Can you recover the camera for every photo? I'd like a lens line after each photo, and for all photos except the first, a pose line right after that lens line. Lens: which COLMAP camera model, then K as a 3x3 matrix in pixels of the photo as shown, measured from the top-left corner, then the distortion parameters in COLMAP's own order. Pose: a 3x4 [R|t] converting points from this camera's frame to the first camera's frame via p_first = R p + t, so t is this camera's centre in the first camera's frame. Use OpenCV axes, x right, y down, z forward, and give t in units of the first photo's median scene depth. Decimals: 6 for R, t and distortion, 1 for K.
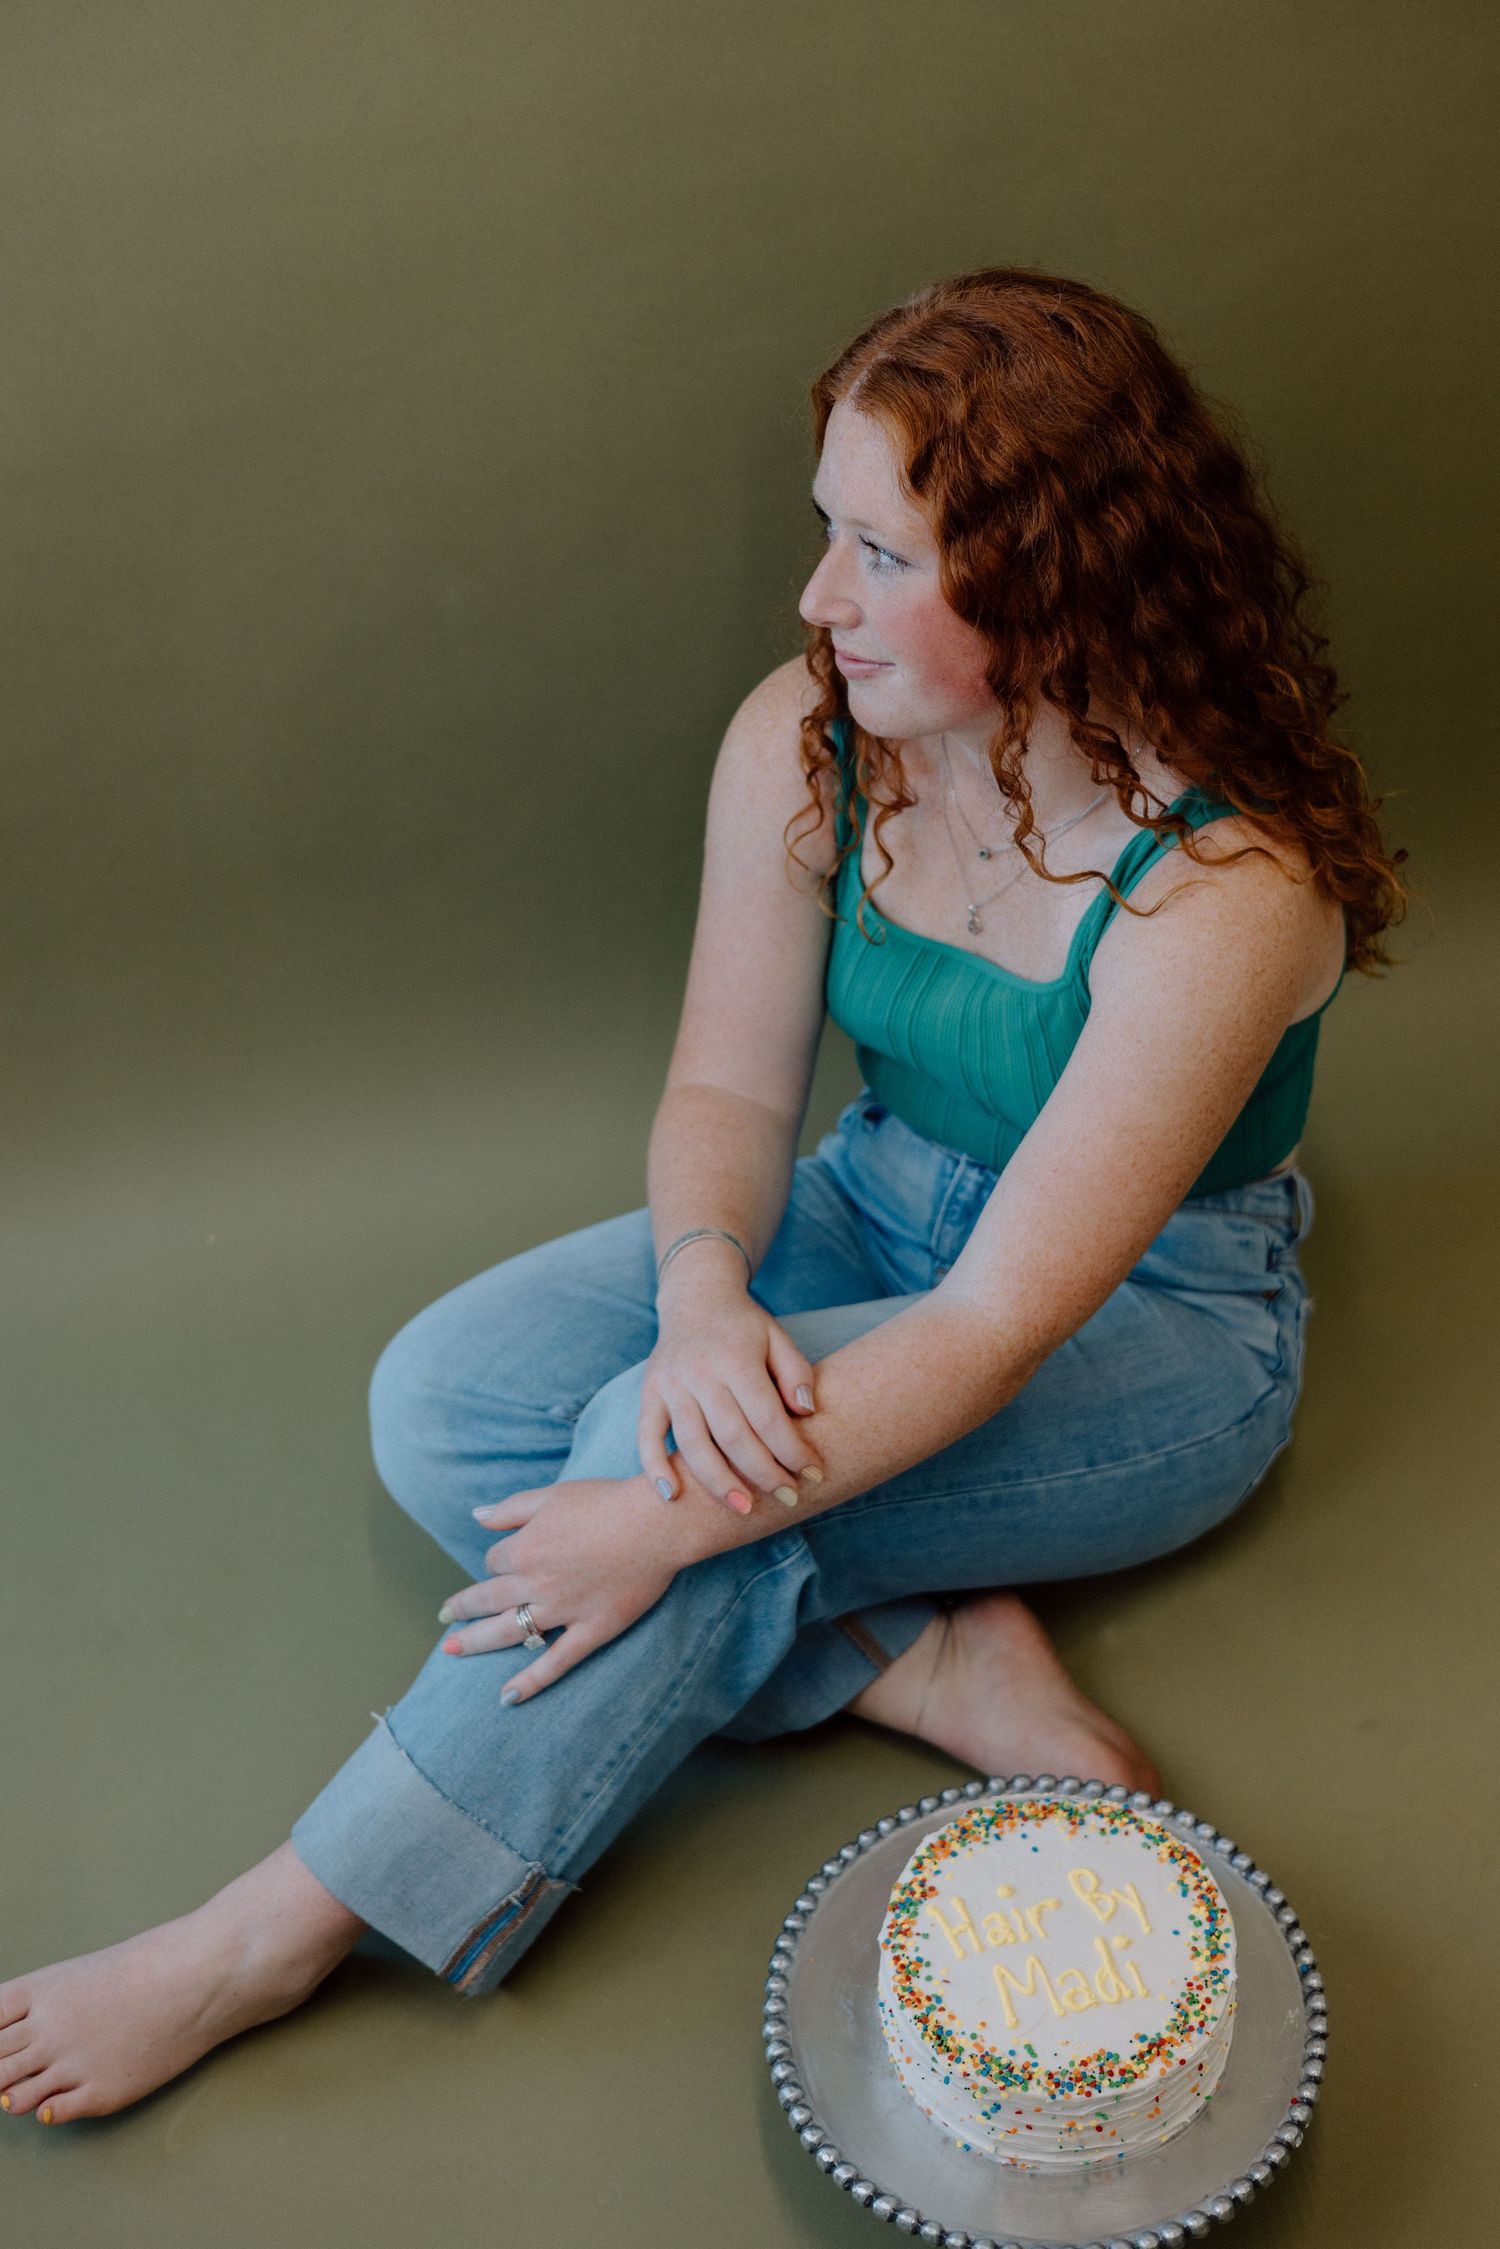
lens RADIAL K [[3229.3, 0, 748.9], [0, 3229.3, 1124.1], [0, 0, 1]] dist [-0.076947, 0.000000]
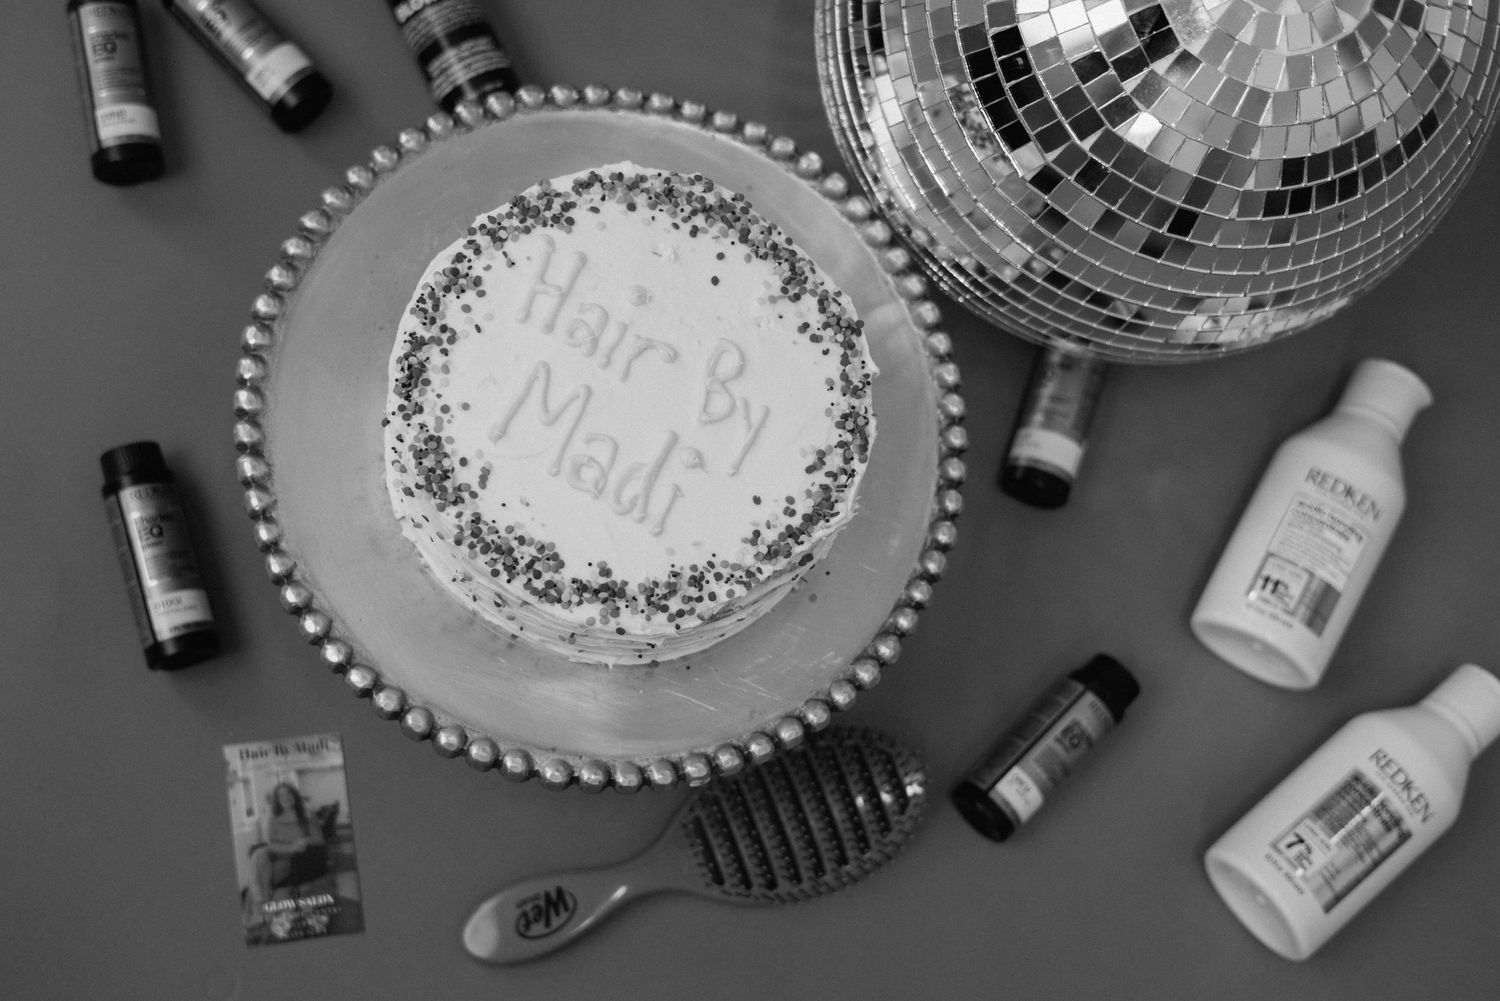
lens RADIAL K [[2153.8, 0, 752.3], [0, 2153.8, 504.6], [0, 0, 1]] dist [-0.076947, 0.000000]
pose [[0.715970, 0.697880, 0.018722, 0.125378], [-0.598232, 0.599473, 0.531744, -0.007980], [0.359870, -0.391913, 0.846698, 0.590712]]
